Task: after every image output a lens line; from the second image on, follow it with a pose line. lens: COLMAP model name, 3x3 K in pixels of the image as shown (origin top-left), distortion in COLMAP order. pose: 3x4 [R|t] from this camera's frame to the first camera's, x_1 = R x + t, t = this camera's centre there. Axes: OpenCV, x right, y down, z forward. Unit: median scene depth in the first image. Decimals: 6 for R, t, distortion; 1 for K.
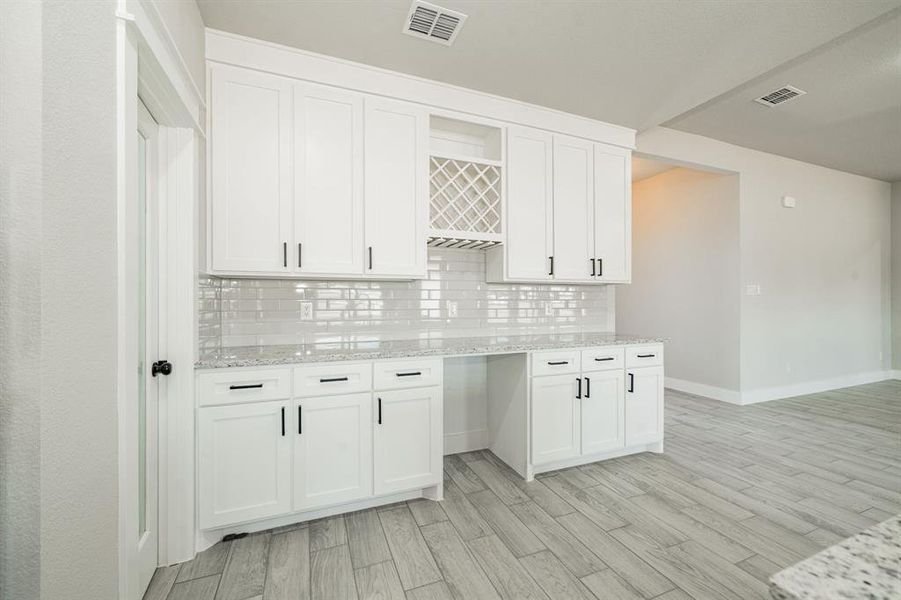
lens RADIAL K [[361.7, 0, 448.0], [0, 361.7, 301.8], [0, 0, 1]] dist [-0.000902, 0.000170]
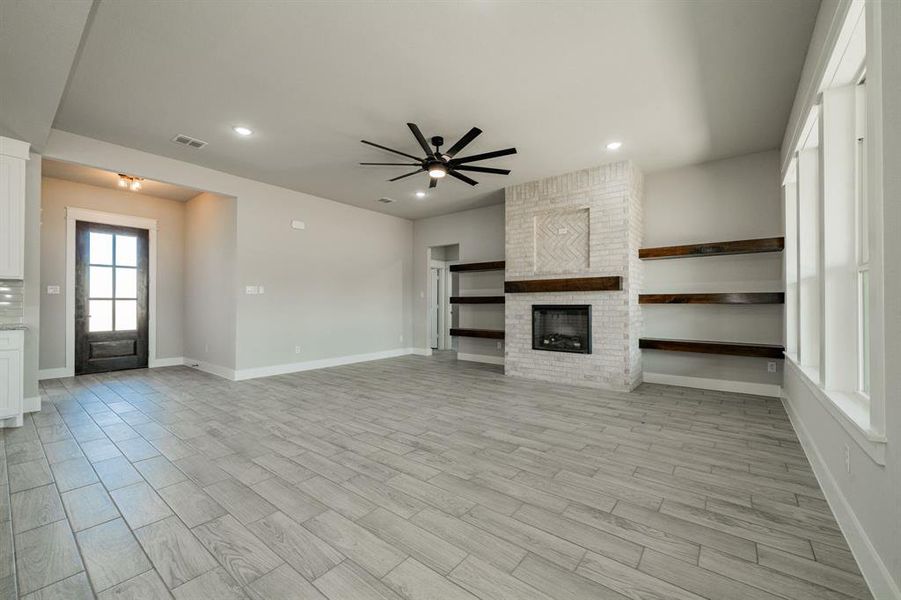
lens RADIAL K [[361.7, 0, 448.0], [0, 361.7, 301.8], [0, 0, 1]] dist [-0.000902, 0.000170]
pose [[0.866343, 0.007528, 0.499392, 0.793582], [-0.005661, 0.999970, -0.005255, 0.010625], [-0.499417, 0.001725, 0.866360, -0.450999]]
